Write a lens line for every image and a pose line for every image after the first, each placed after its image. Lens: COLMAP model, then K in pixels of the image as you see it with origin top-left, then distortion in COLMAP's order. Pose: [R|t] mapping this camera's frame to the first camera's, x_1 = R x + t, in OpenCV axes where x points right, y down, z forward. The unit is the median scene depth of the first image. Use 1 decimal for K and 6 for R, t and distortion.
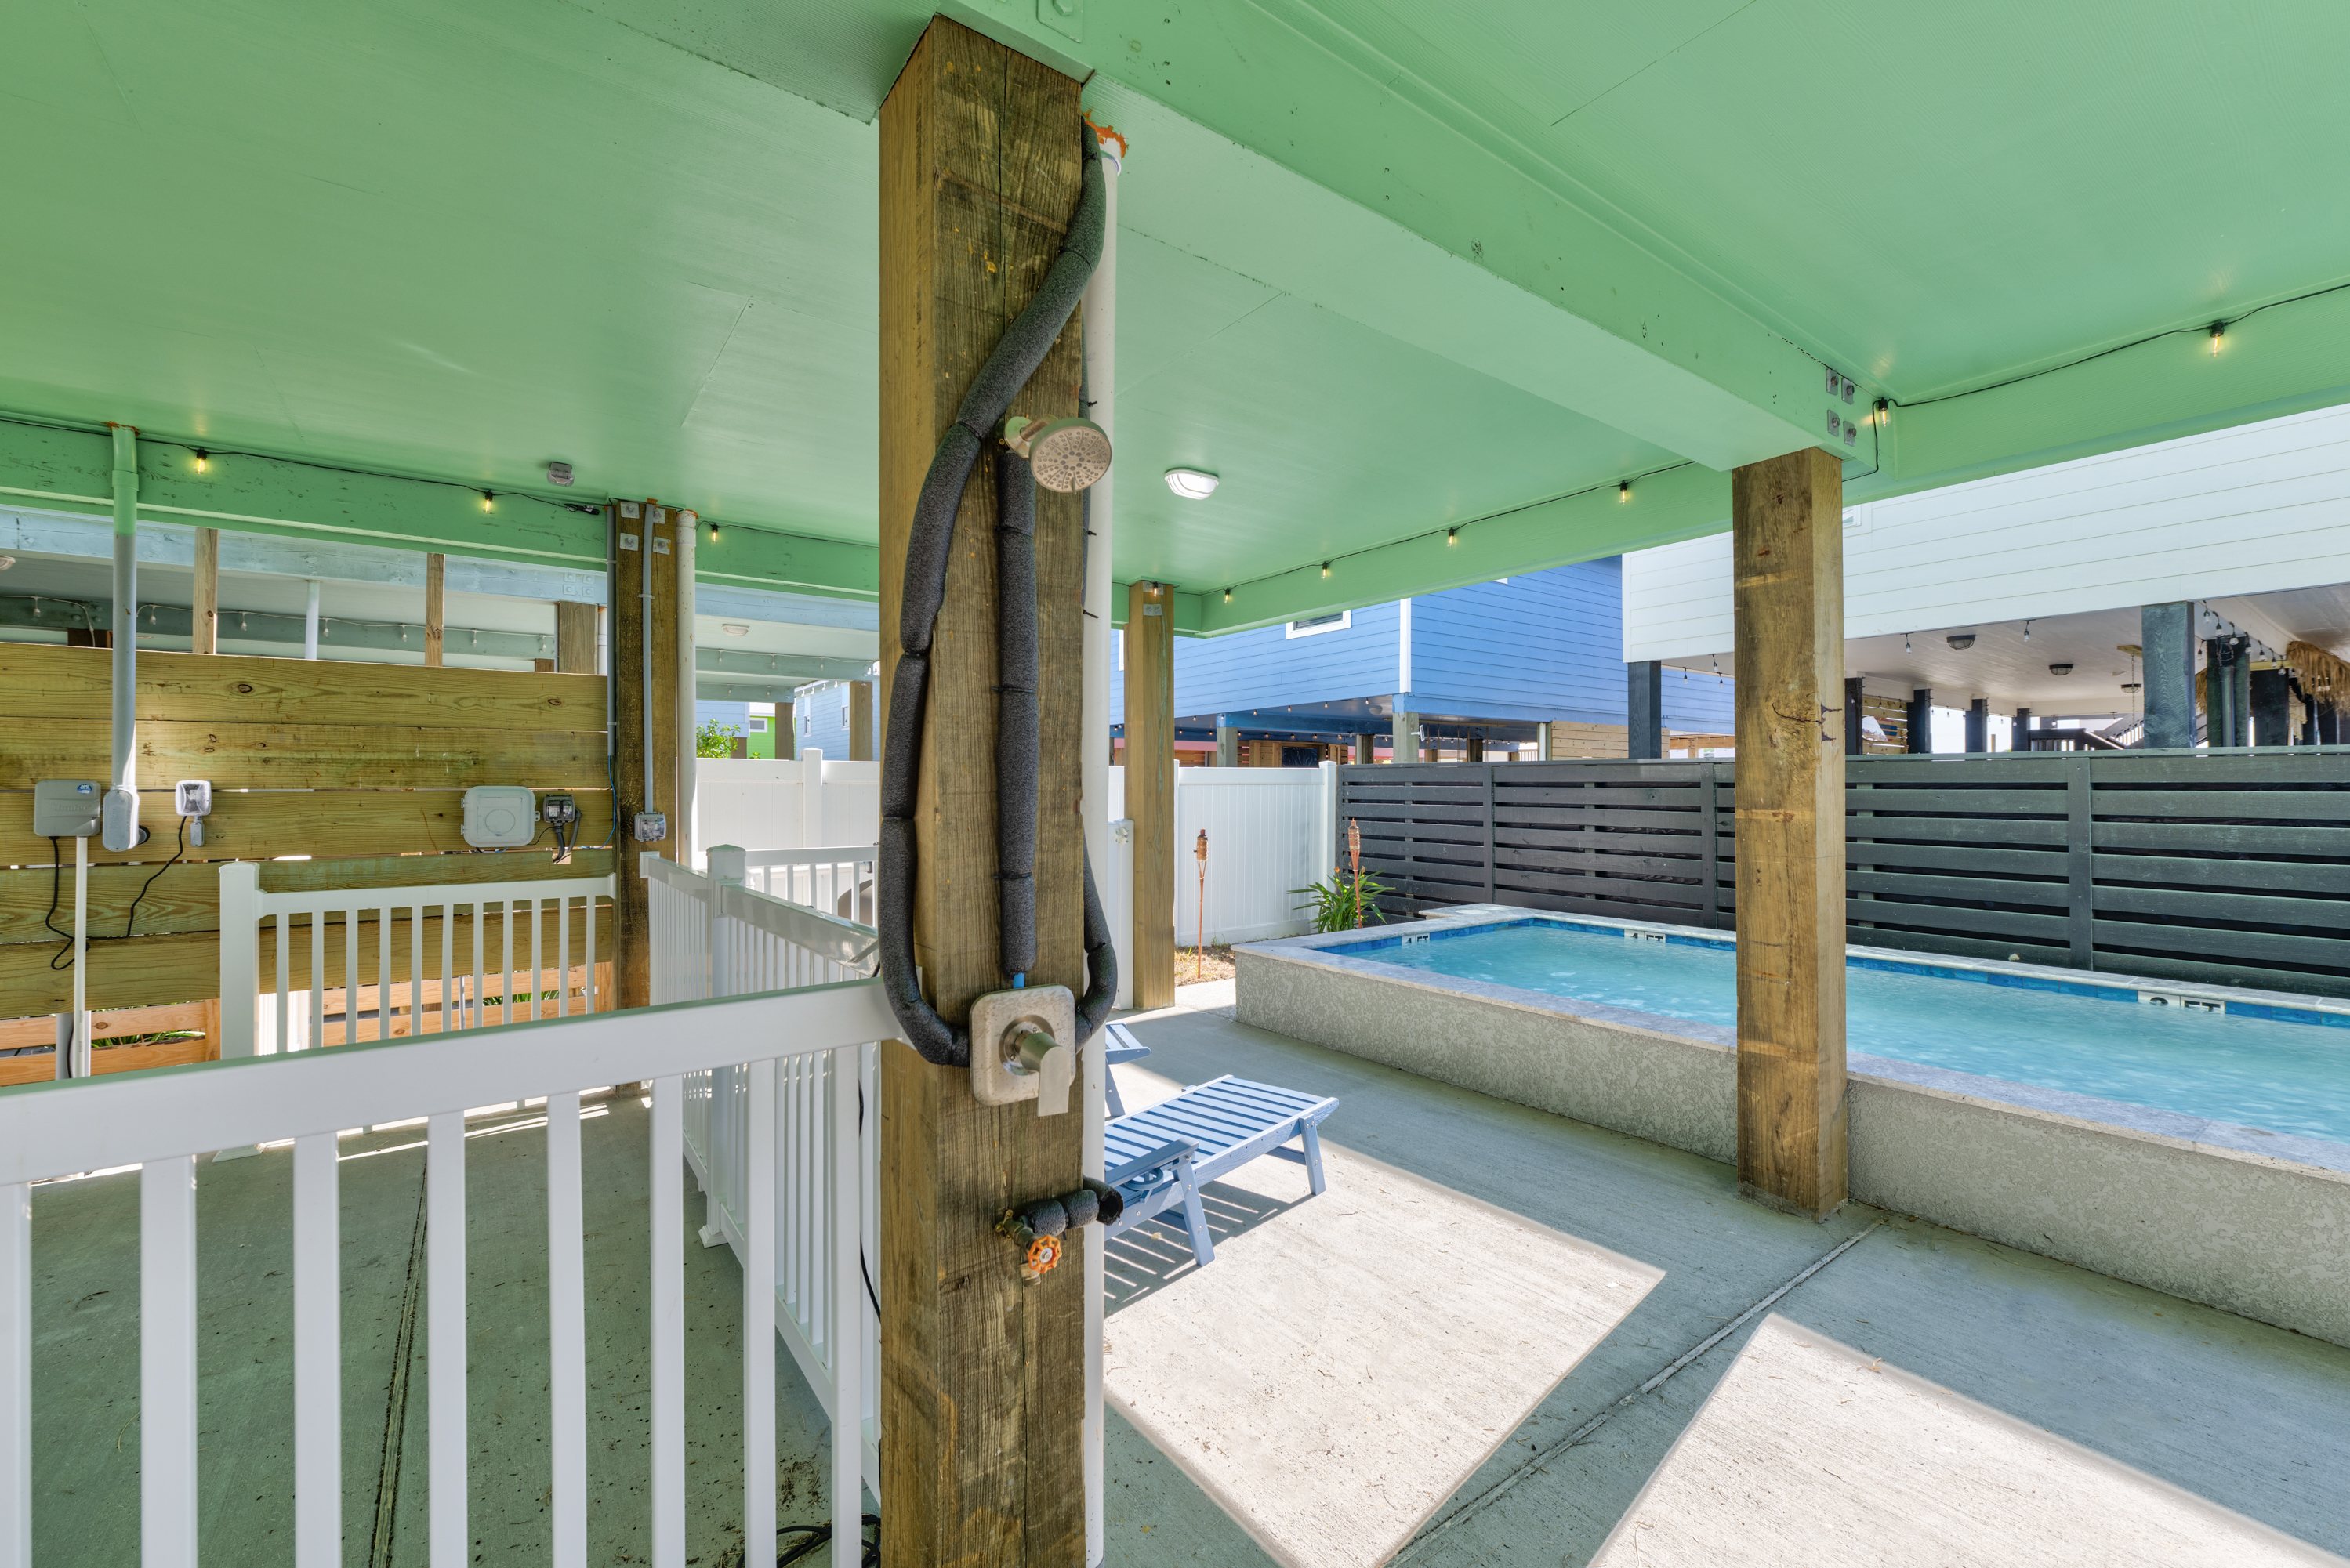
lens RADIAL K [[955.2, 0, 1168.7], [0, 955.2, 795.0], [0, 0, 1]] dist [-0.001424, -0.000010]
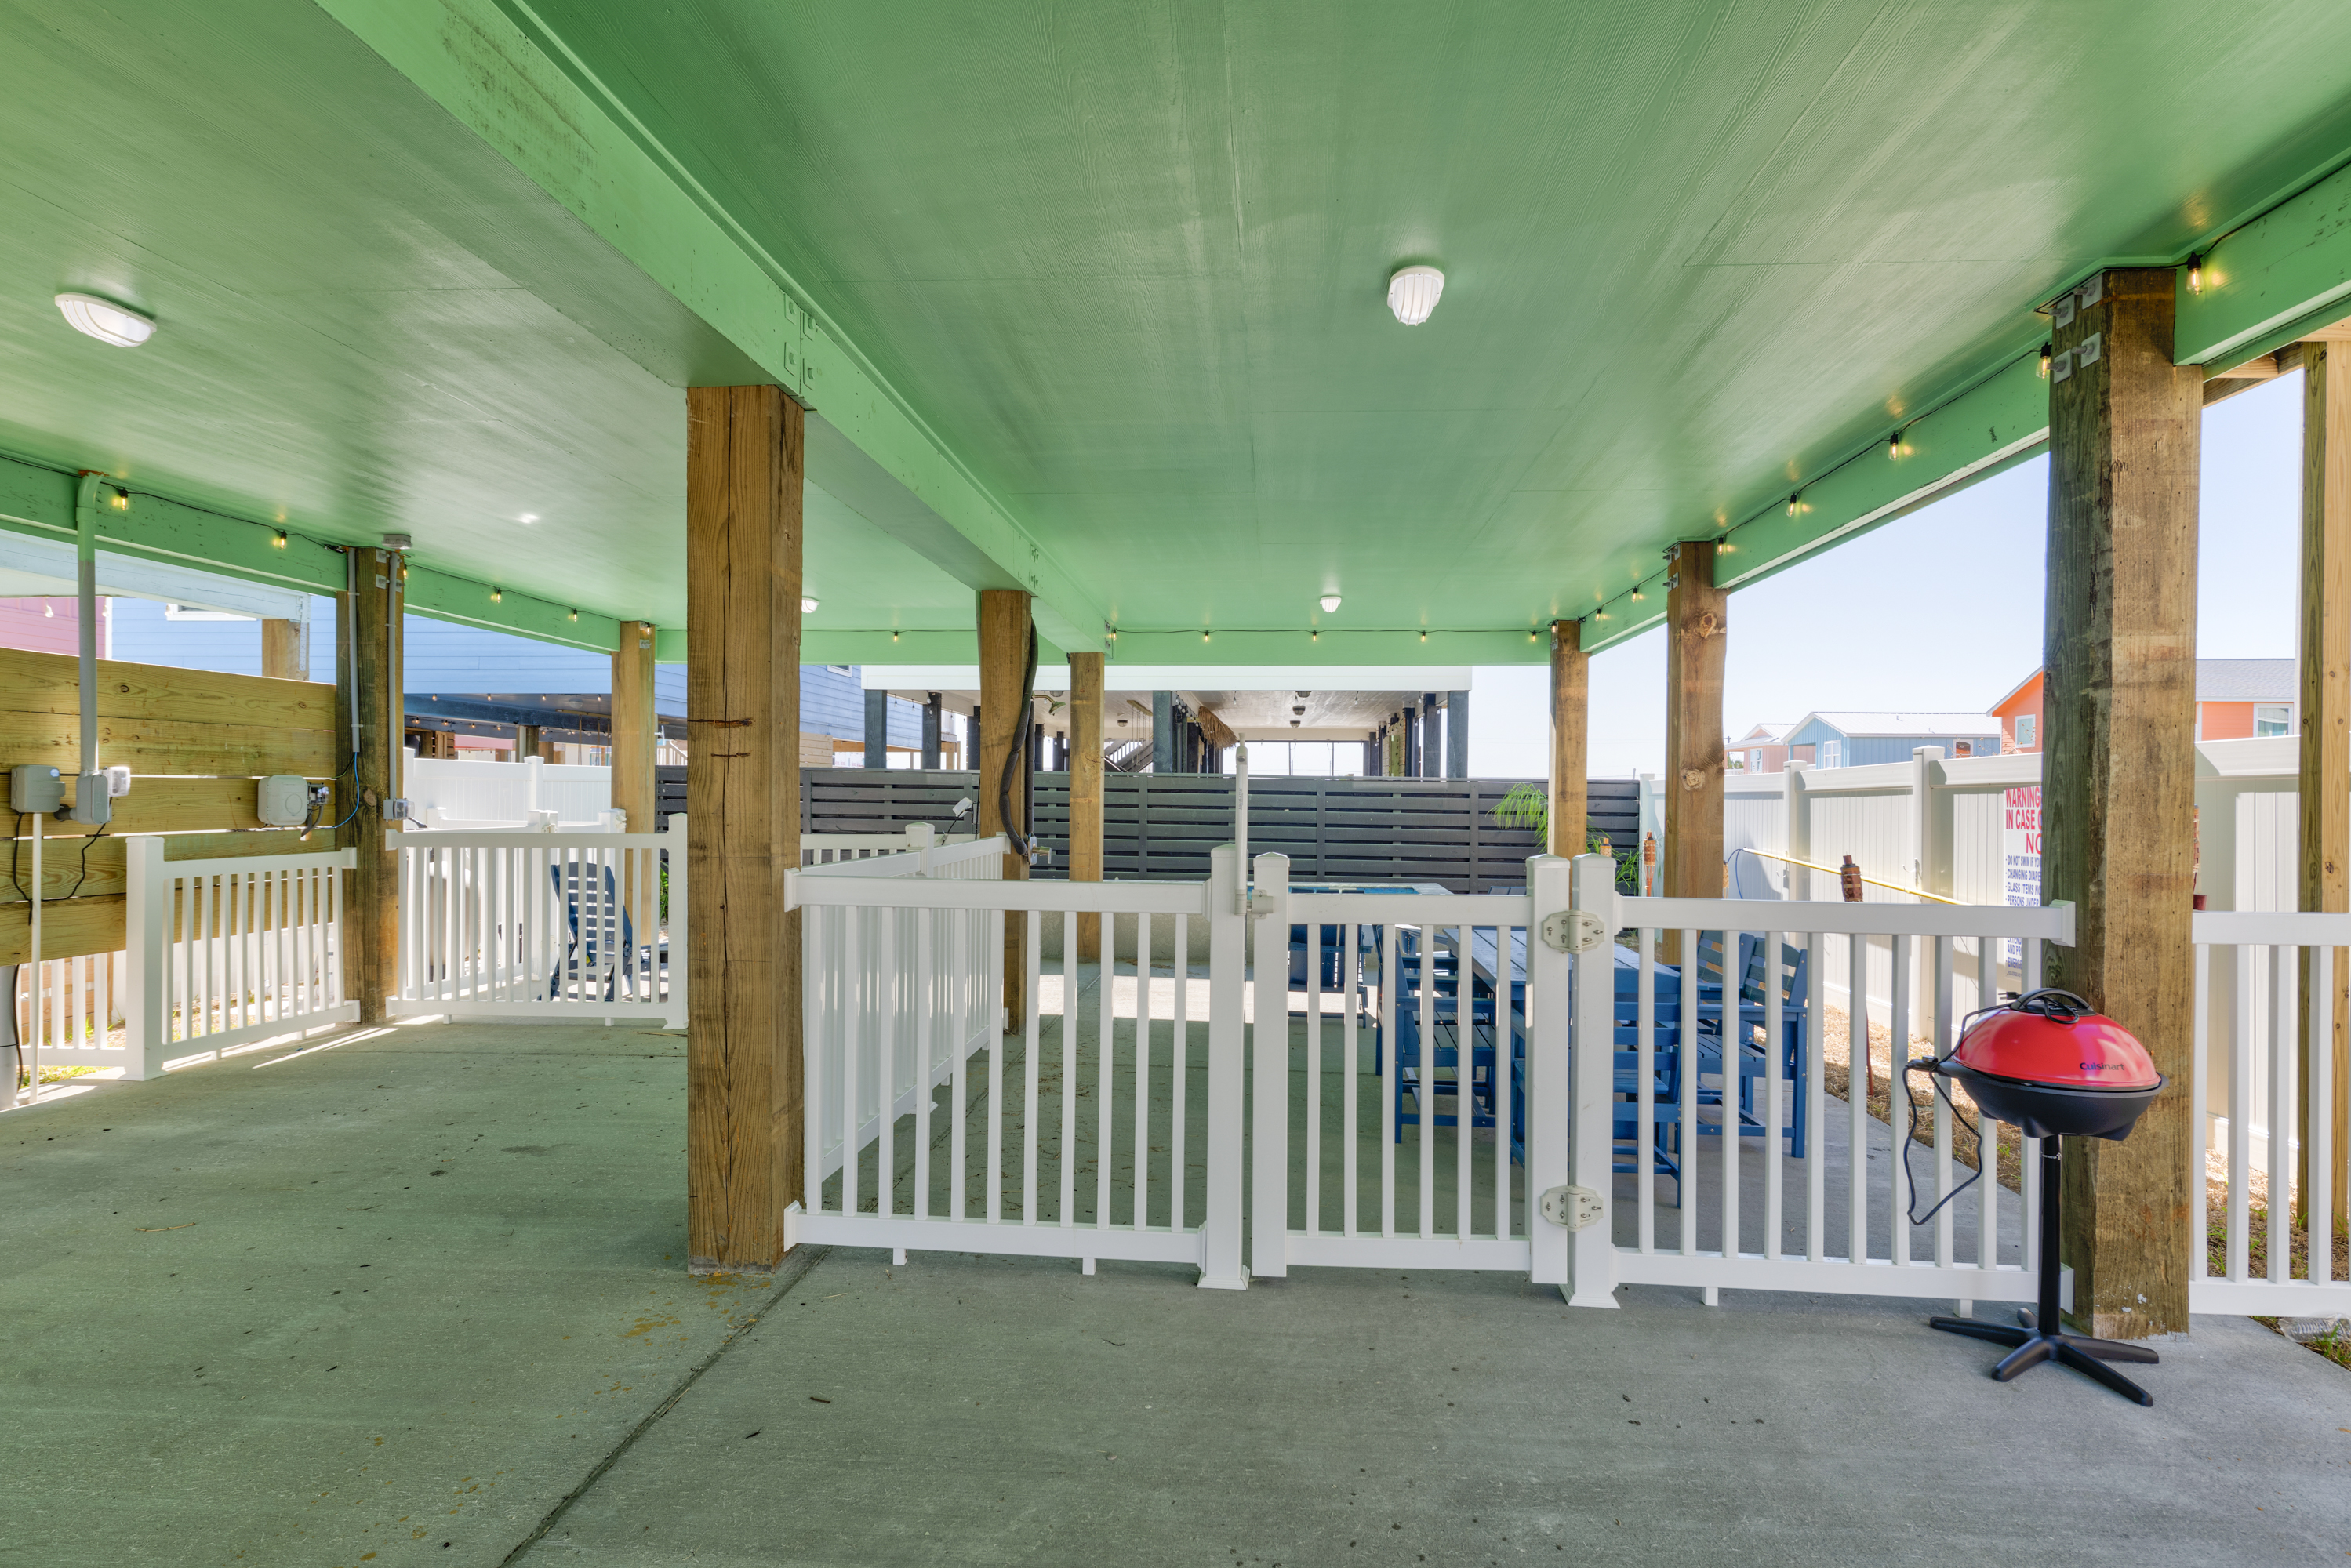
lens RADIAL K [[1223.0, 0, 1175.5], [0, 1223.0, 784.0], [0, 0, 1]] dist [-0.080462, -0.000159]
pose [[0.648355, 0.014513, 0.761200, -1.081340], [-0.005180, 0.999879, -0.014651, 0.017391], [-0.761321, 0.005556, 0.648352, -0.805883]]
